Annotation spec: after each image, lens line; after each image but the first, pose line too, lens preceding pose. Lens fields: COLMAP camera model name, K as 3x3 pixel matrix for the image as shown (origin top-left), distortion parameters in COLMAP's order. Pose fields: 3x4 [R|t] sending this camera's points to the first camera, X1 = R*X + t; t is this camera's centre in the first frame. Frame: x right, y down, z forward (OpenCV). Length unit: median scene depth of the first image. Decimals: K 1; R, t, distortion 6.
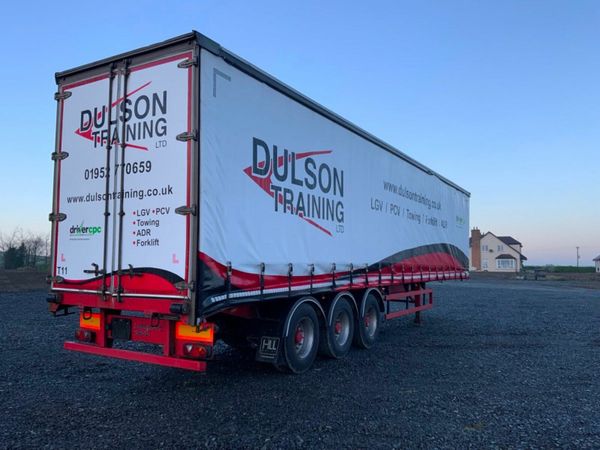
lens RADIAL K [[484.4, 0, 300.0], [0, 484.4, 225.0], [0, 0, 1]] dist [0.157942, -0.304376]
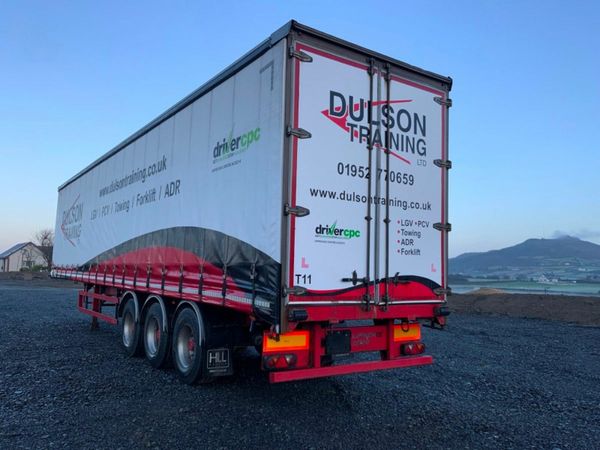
lens RADIAL K [[484.4, 0, 300.0], [0, 484.4, 225.0], [0, 0, 1]] dist [0.157942, -0.304376]
pose [[0.412302, 0.083544, 0.907209, -1.307143], [-0.083690, 0.995049, -0.053598, 0.051992], [-0.907195, -0.053825, 0.417252, 0.744800]]
